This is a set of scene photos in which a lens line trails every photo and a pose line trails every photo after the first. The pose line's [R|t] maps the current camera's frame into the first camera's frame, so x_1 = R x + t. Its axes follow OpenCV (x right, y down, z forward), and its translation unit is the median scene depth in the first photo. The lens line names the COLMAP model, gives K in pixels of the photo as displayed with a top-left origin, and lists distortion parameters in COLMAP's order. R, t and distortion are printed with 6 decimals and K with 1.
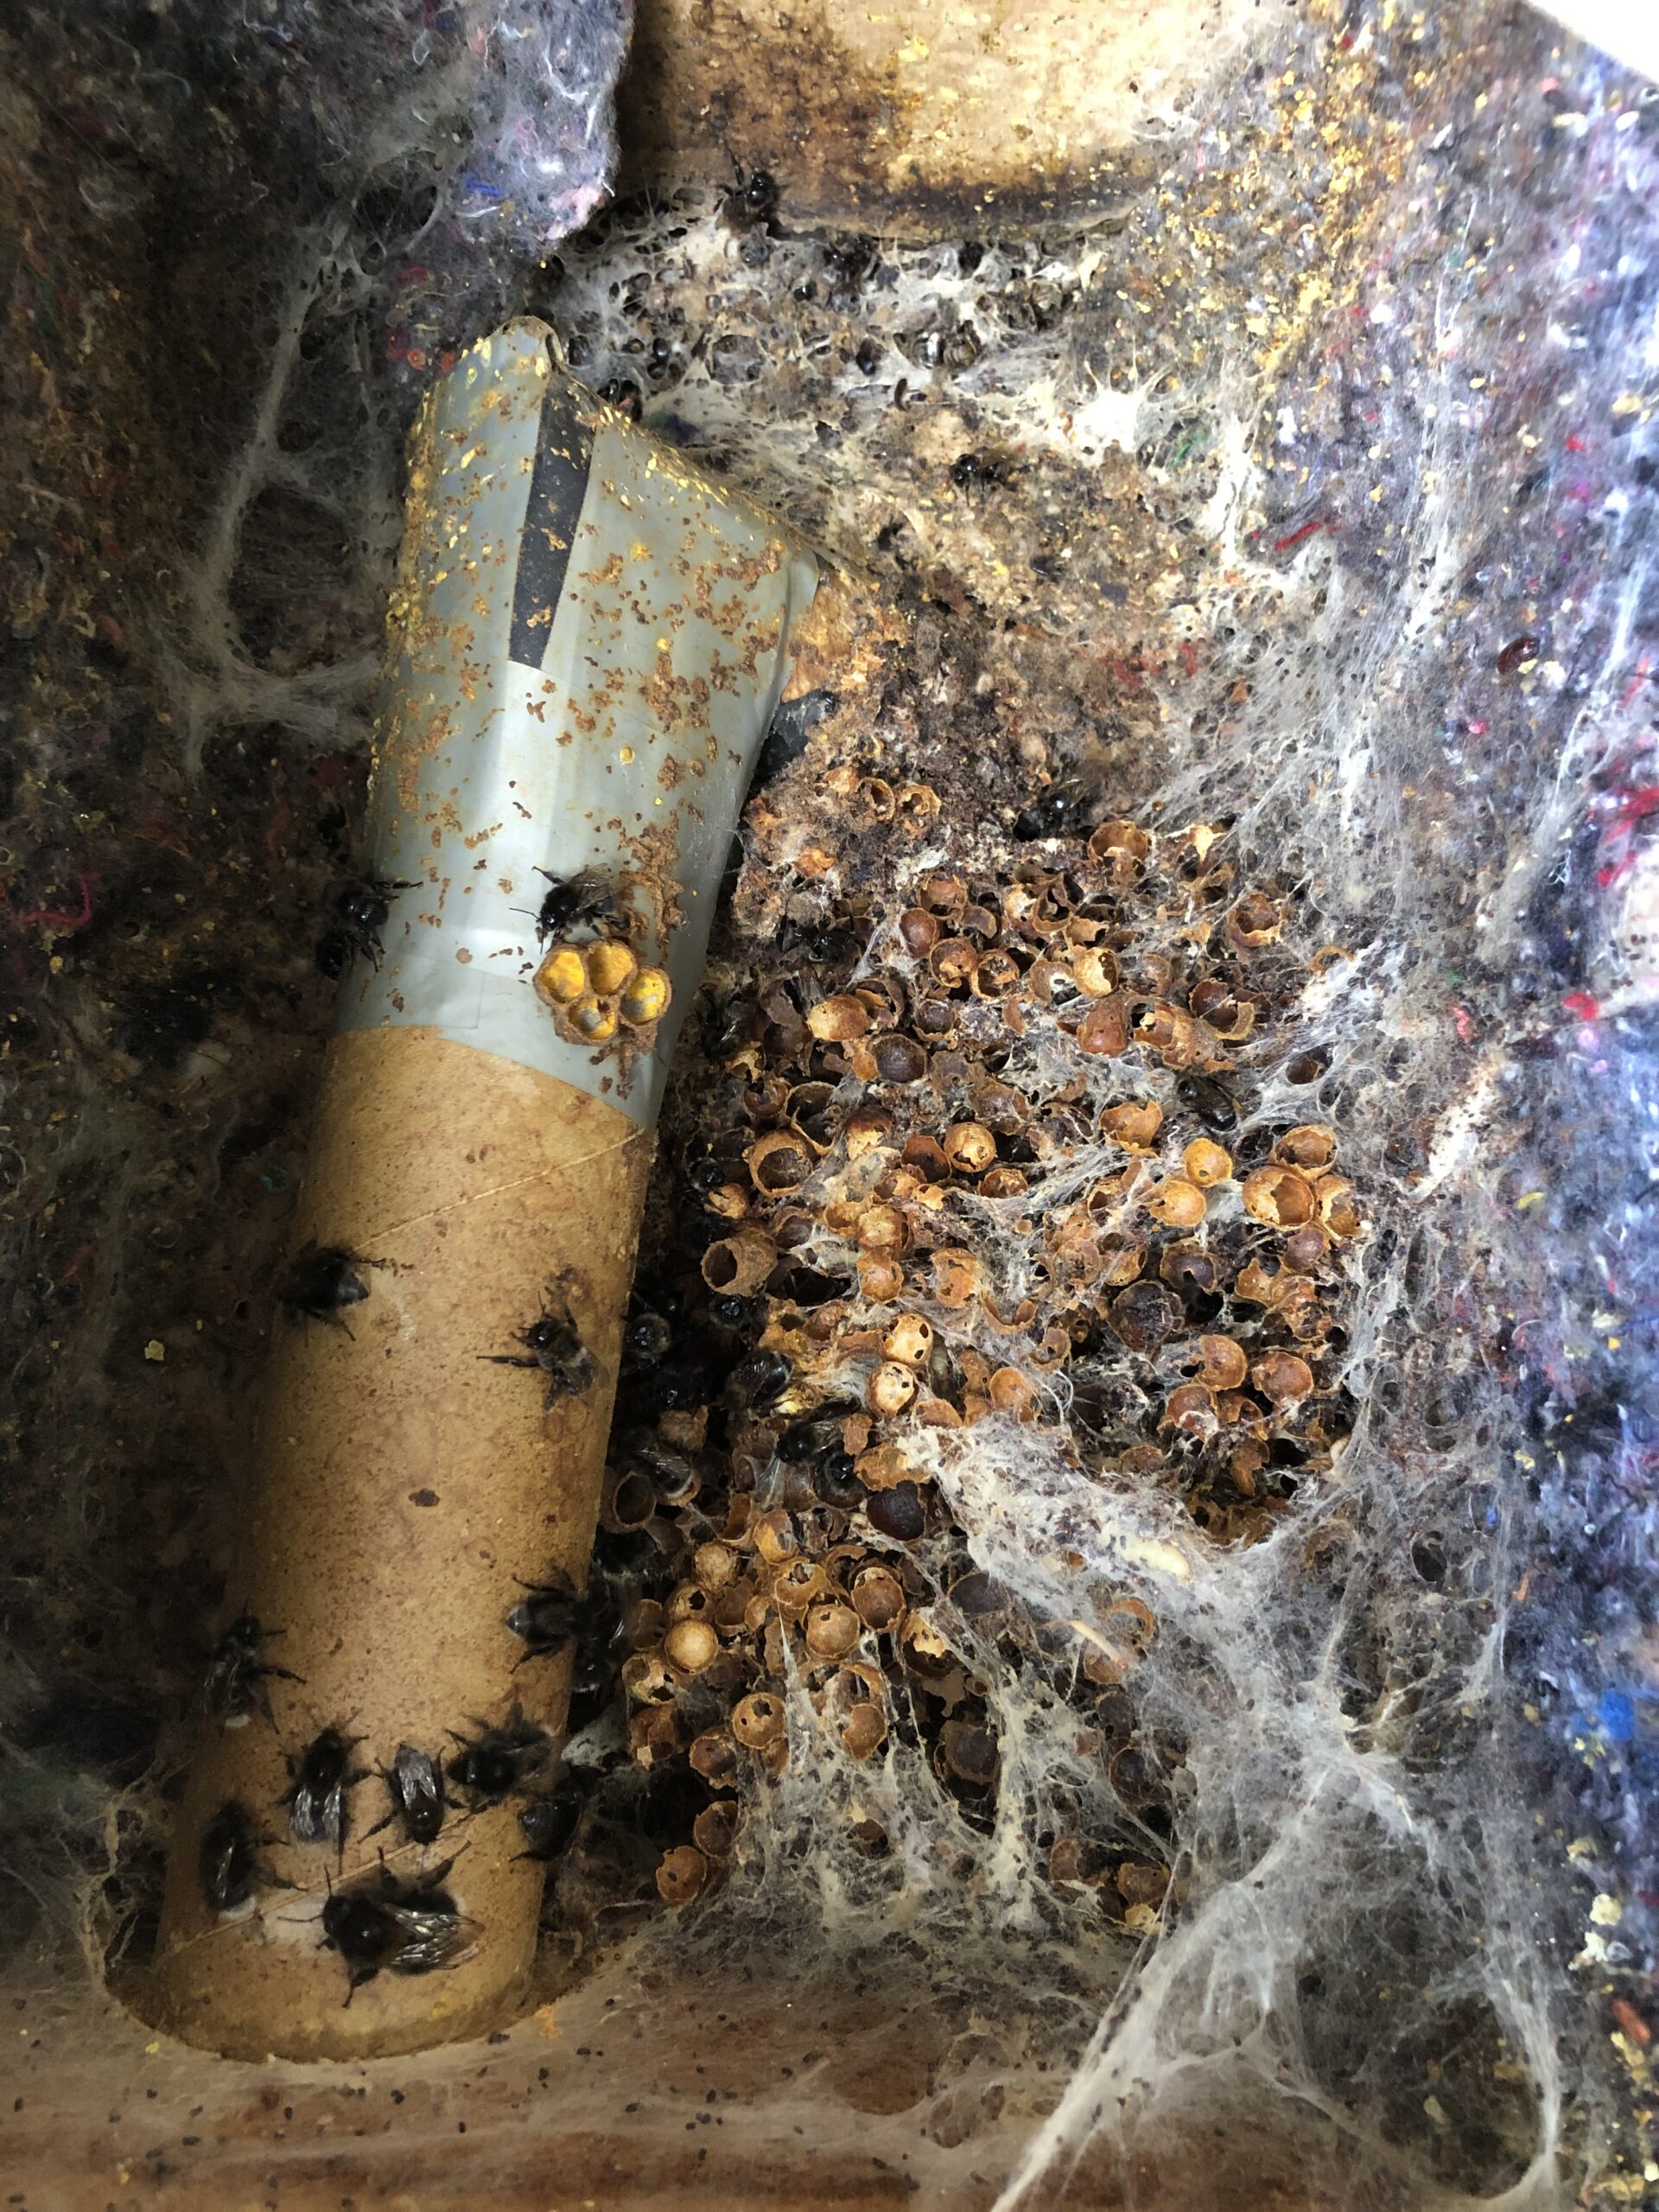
lens RADIAL K [[1852.6, 0, 863.3], [0, 1852.6, 1094.2], [0, 0, 1]] dist [0.030550, -0.043996]
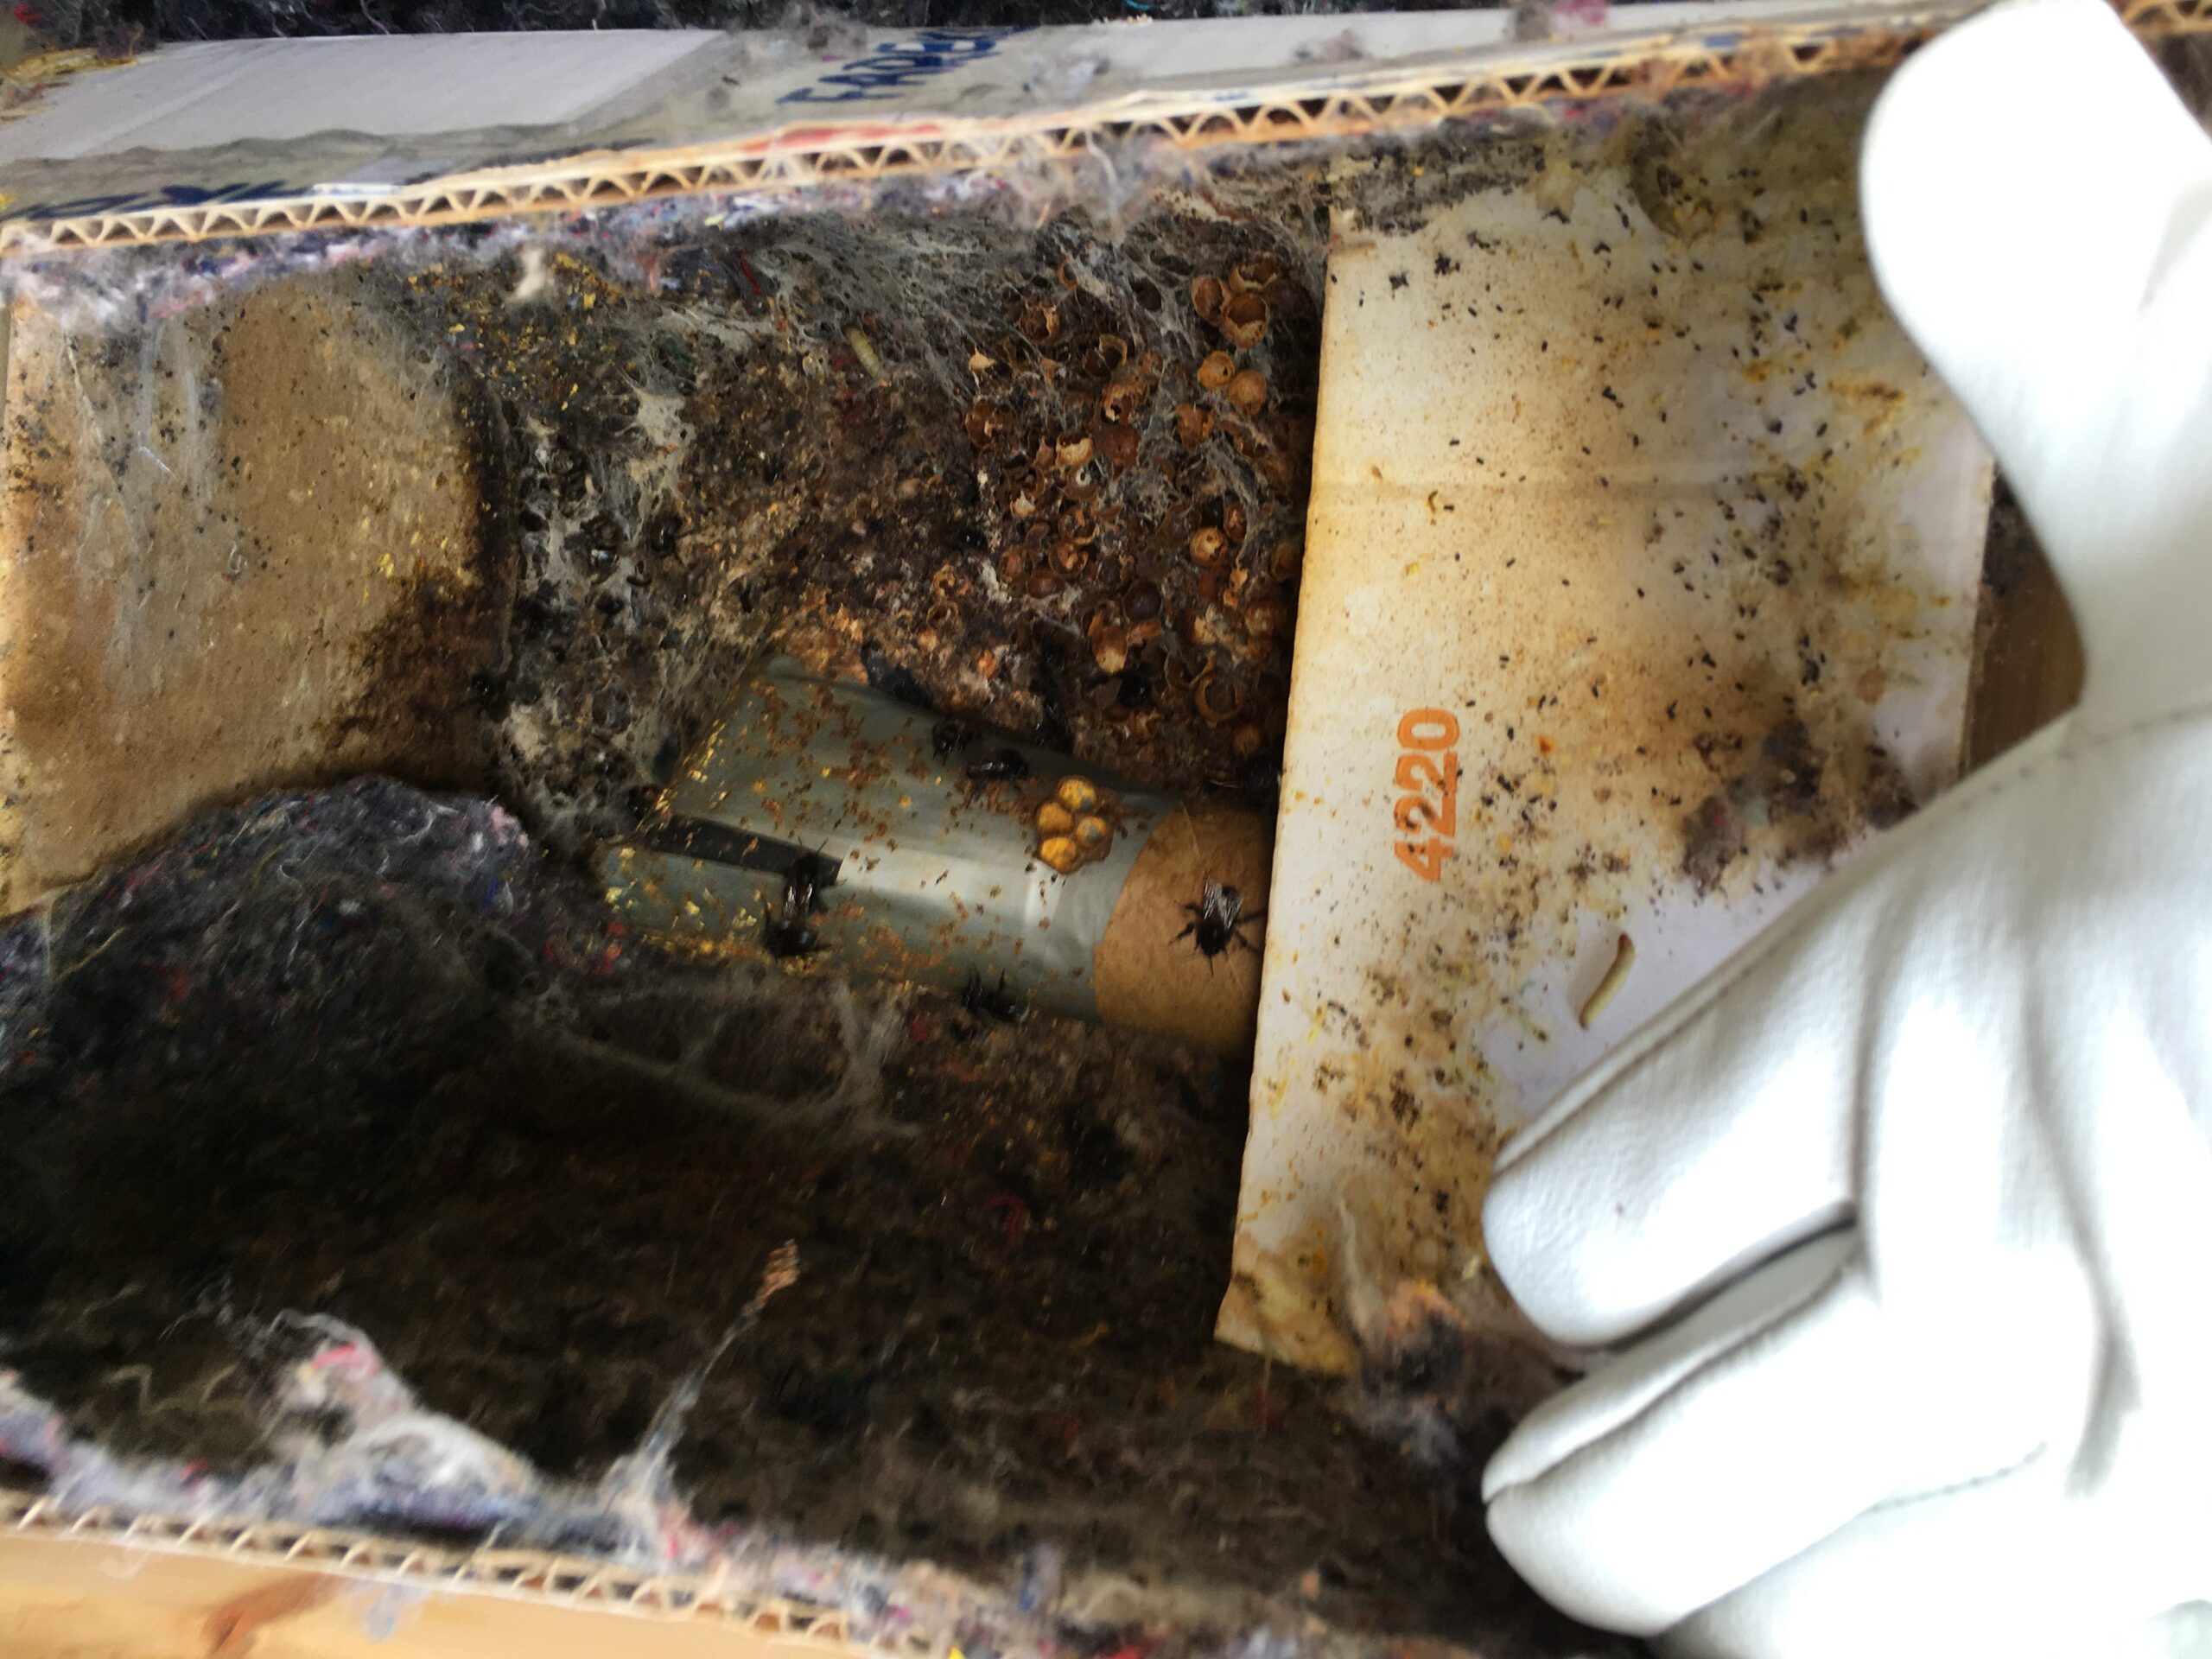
lens RADIAL K [[1951.7, 0, 1104.1], [0, 1951.7, 830.7], [0, 0, 1]] dist [0.070932, -0.081012]
pose [[0.031776, -0.992773, -0.115723, 0.019822], [0.993661, 0.043870, -0.103509, 0.102477], [0.107838, -0.111700, 0.987874, -0.367233]]
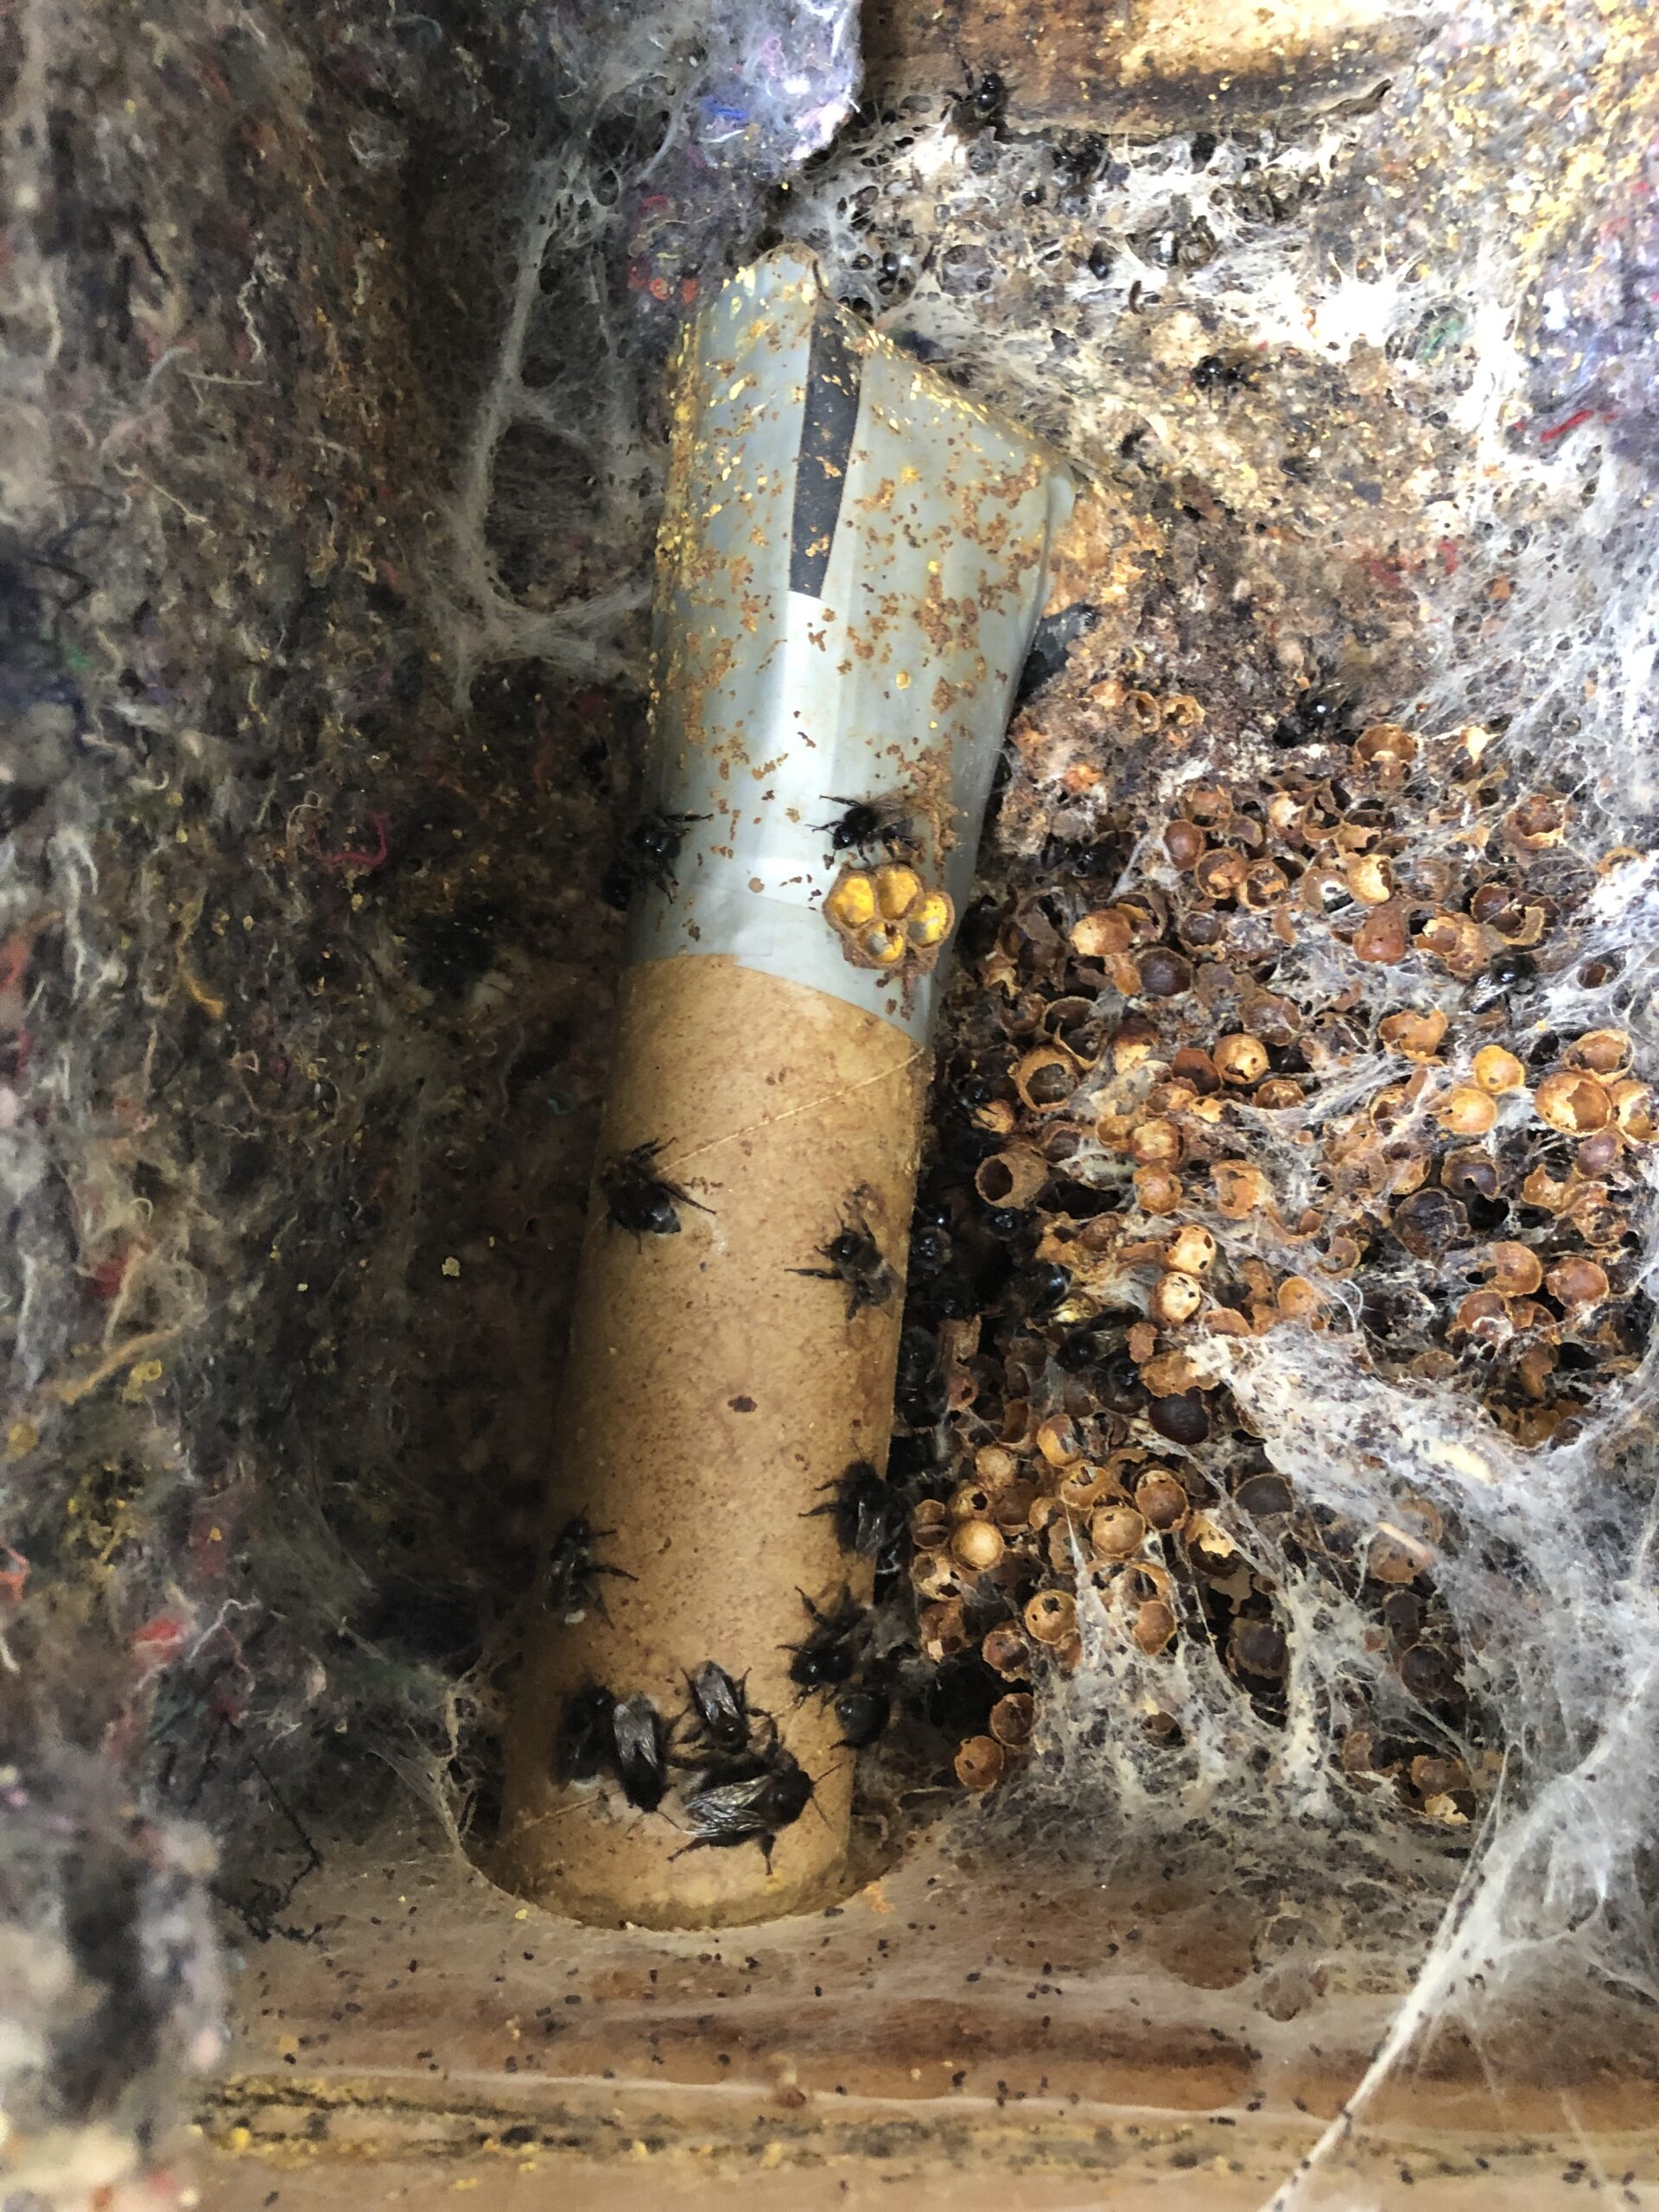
lens RADIAL K [[1852.6, 0, 837.5], [0, 1852.6, 1097.7], [0, 0, 1]] dist [0.030550, -0.043996]
pose [[0.996287, -0.019321, -0.083899, -0.075604], [0.023573, 0.998472, 0.049979, -0.005725], [0.082805, -0.051771, 0.995220, -0.021944]]
